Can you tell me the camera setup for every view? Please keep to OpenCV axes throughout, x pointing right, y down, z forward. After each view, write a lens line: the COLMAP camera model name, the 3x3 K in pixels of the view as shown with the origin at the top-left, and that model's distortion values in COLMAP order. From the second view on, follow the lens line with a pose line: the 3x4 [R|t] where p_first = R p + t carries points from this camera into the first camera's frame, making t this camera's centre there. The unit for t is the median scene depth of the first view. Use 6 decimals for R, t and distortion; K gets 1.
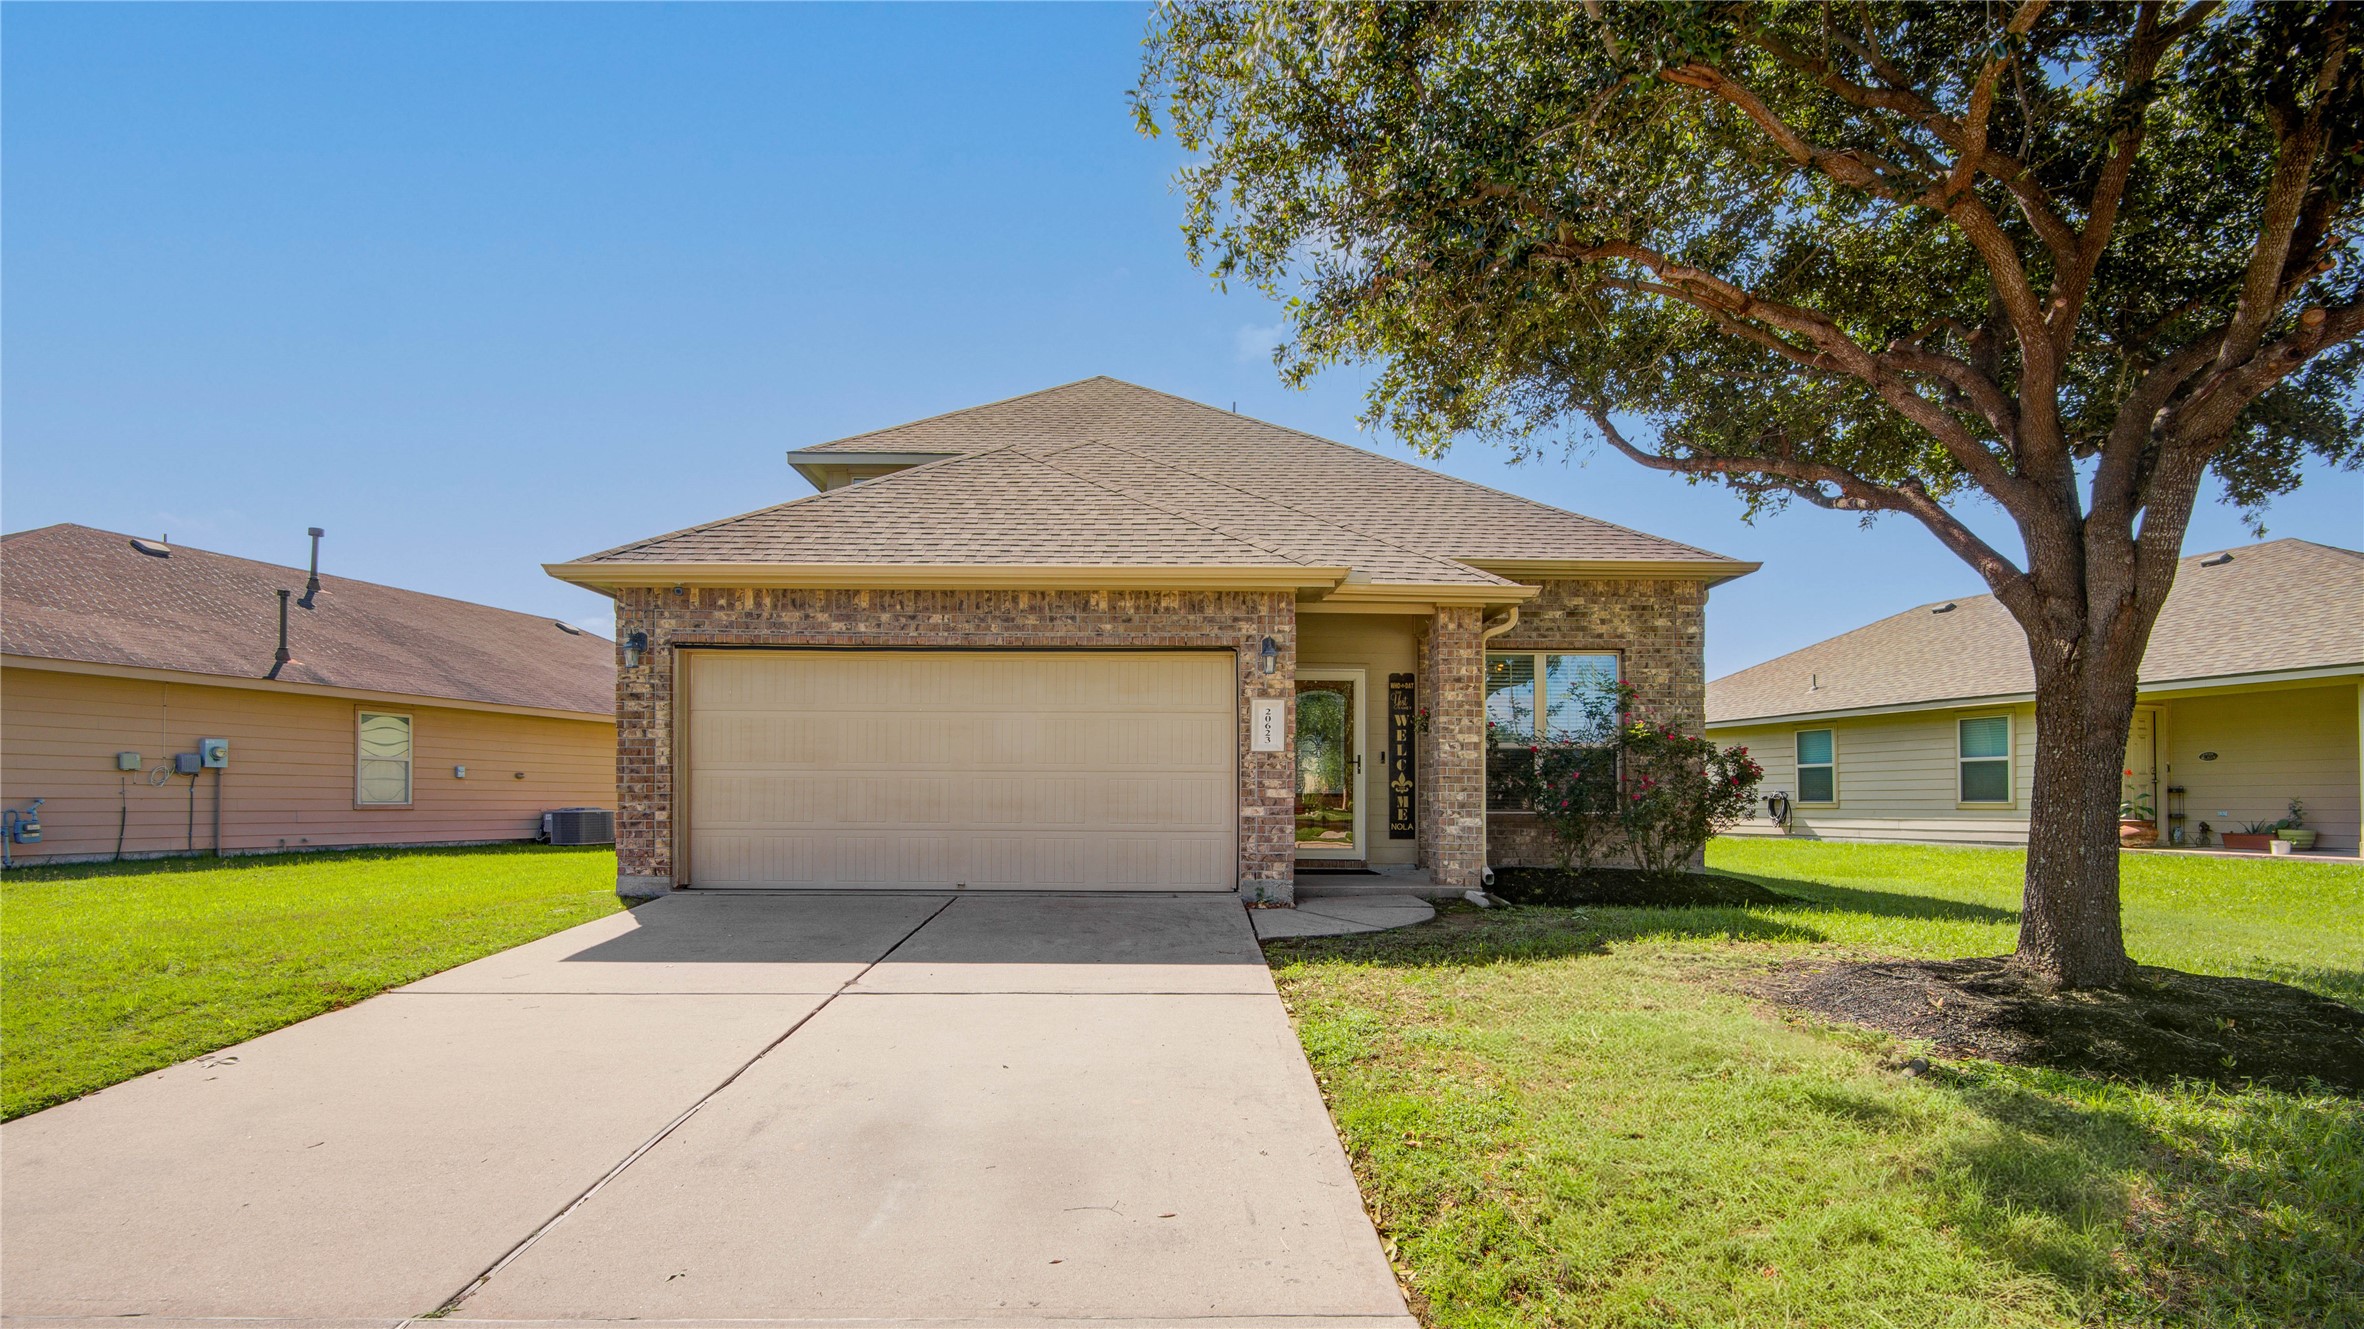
lens RADIAL K [[1057.5, 0, 1164.4], [0, 1057.5, 772.4], [0, 0, 1]] dist [-0.014112, 0.000339]
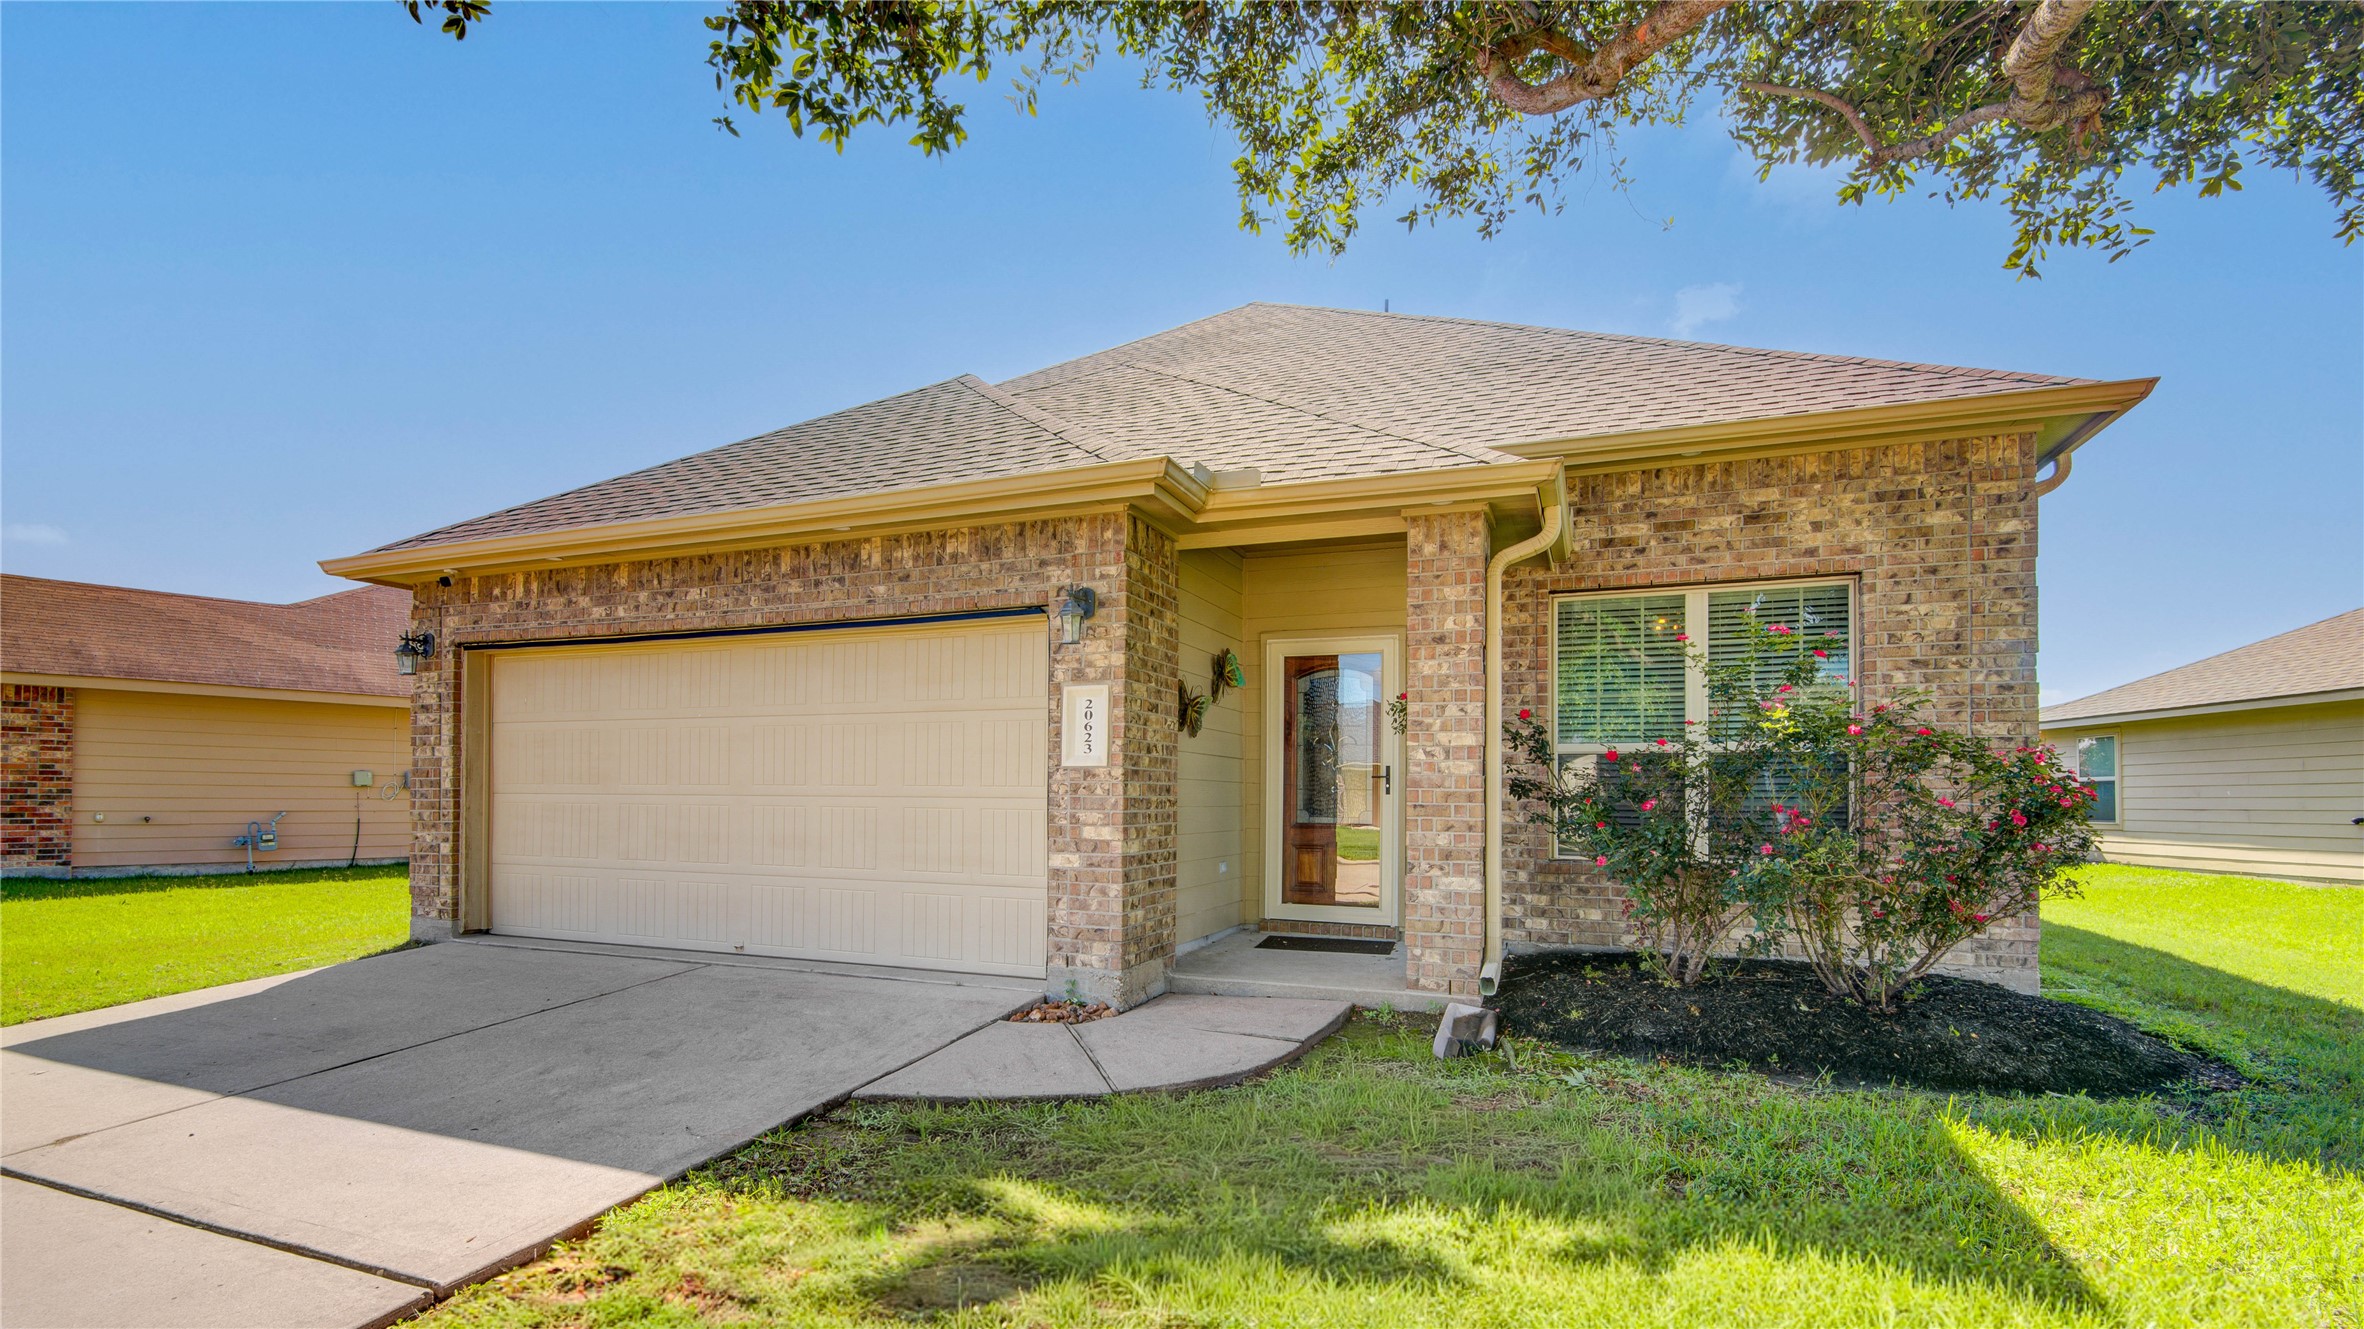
lens RADIAL K [[1074.8, 0, 1184.0], [0, 1074.8, 778.7], [0, 0, 1]] dist [-0.008394, 0.000423]
pose [[0.926186, -0.003766, -0.377047, 0.395708], [0.005727, 0.999975, 0.004080, -0.014891], [0.377022, -0.005939, 0.926185, 0.422162]]
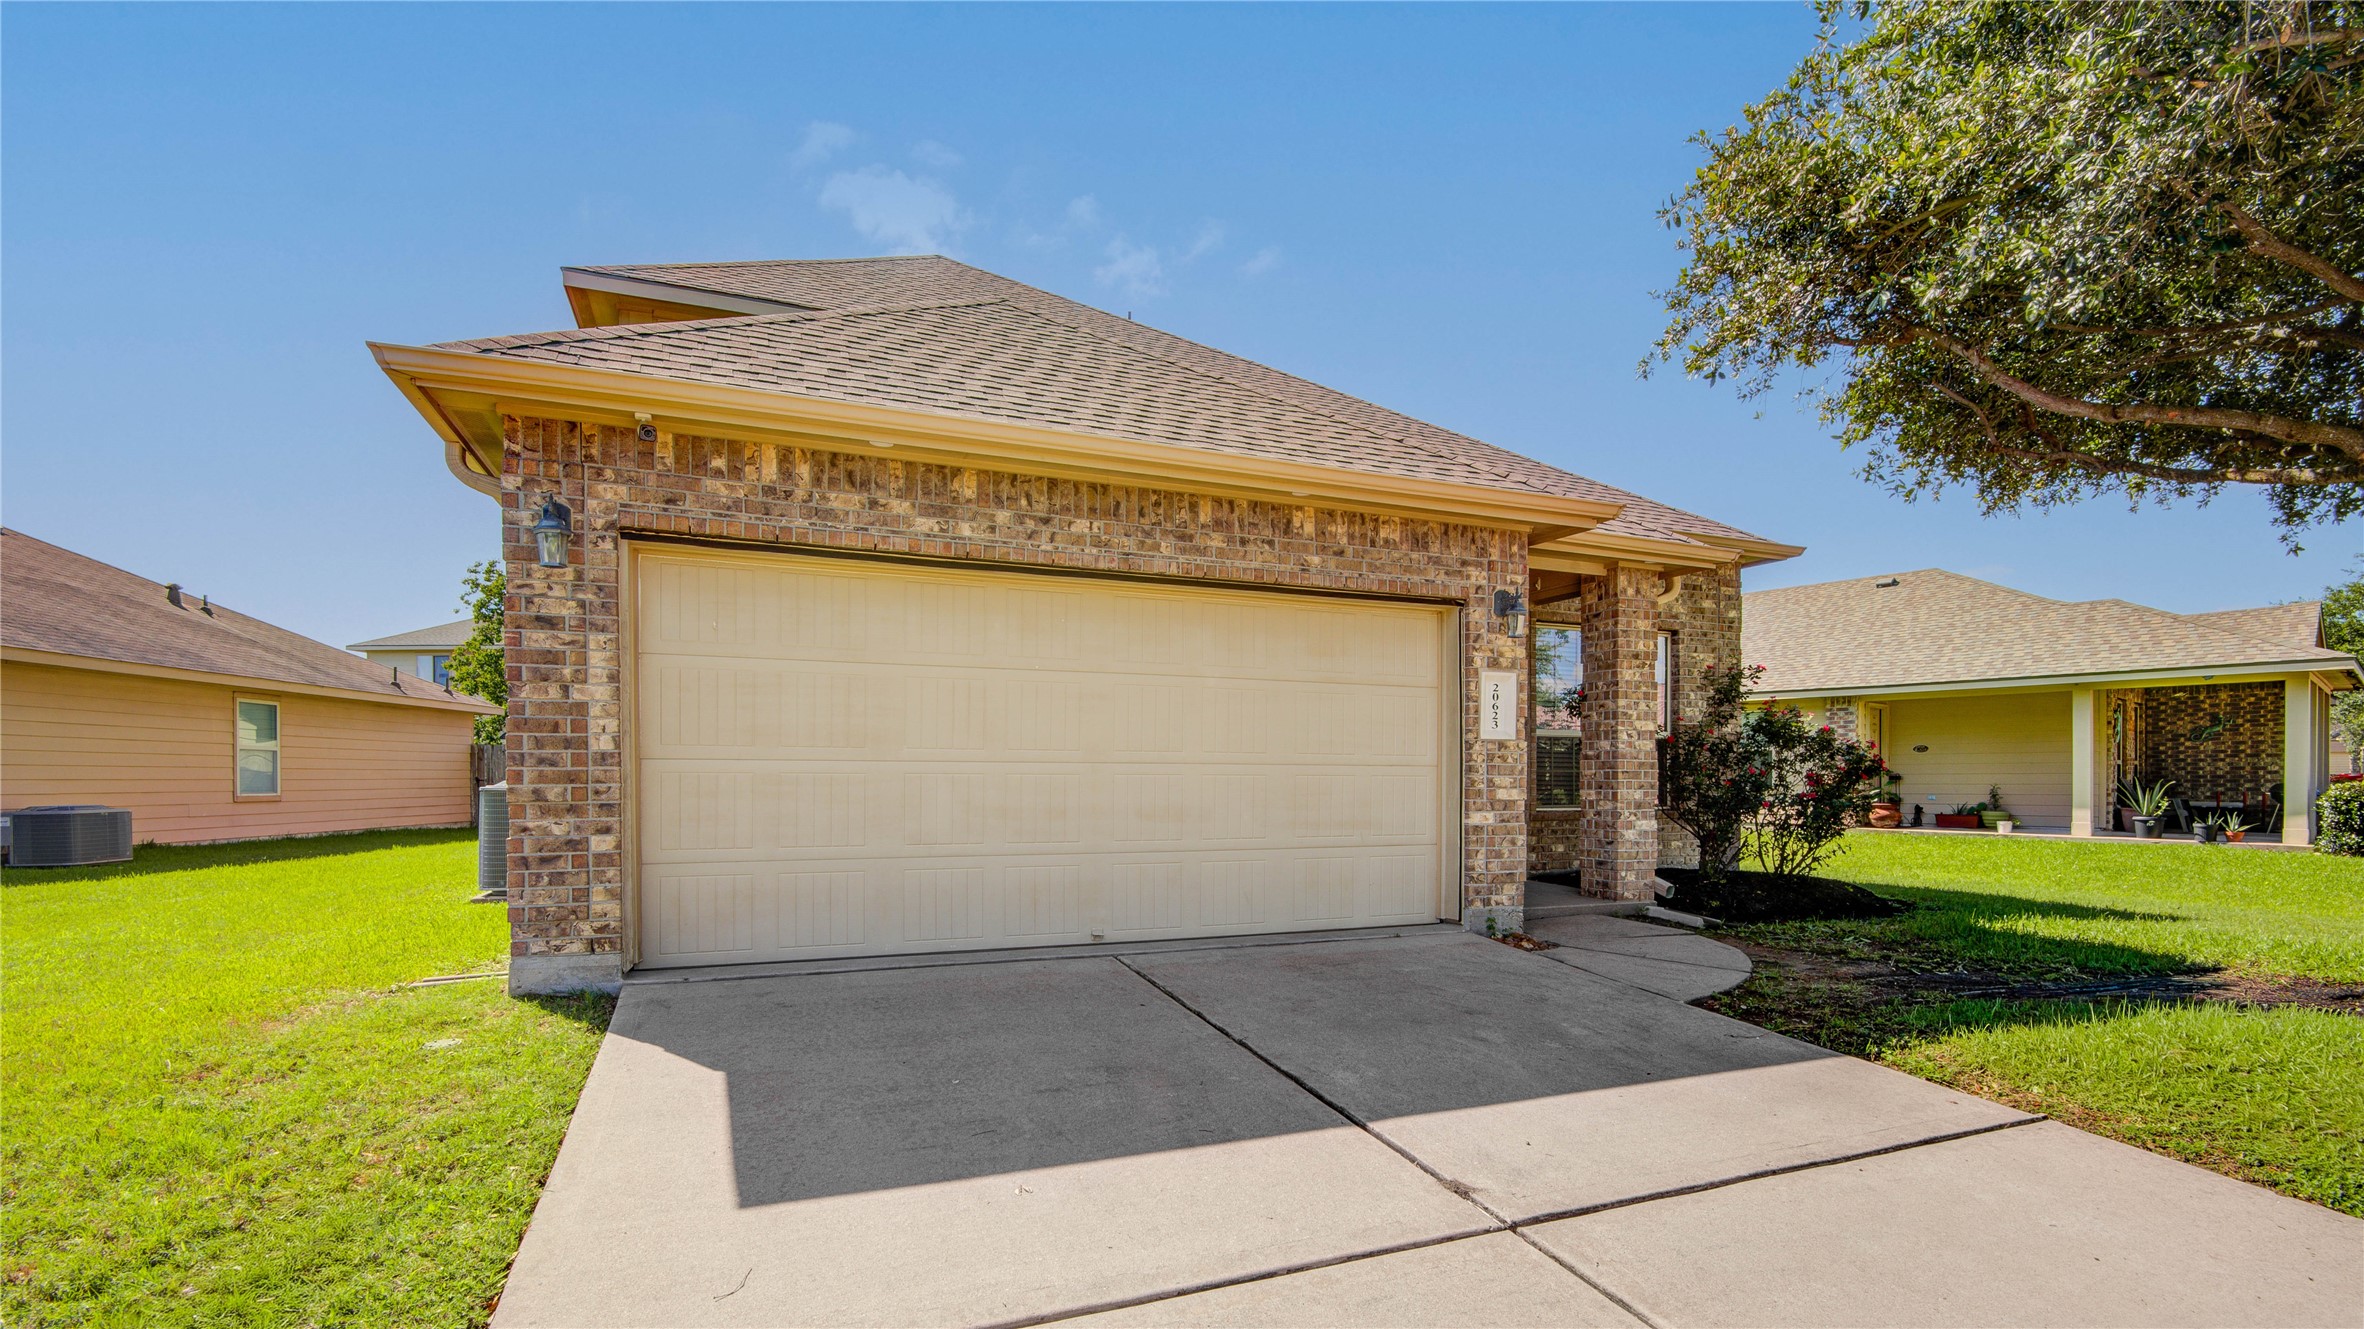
lens RADIAL K [[1074.8, 0, 1184.0], [0, 1074.8, 778.7], [0, 0, 1]] dist [-0.008394, 0.000423]
pose [[0.924249, -0.001478, 0.381787, -0.407276], [-0.009050, 0.999627, 0.025780, -0.009464], [-0.381682, -0.027282, 0.923891, 0.368189]]
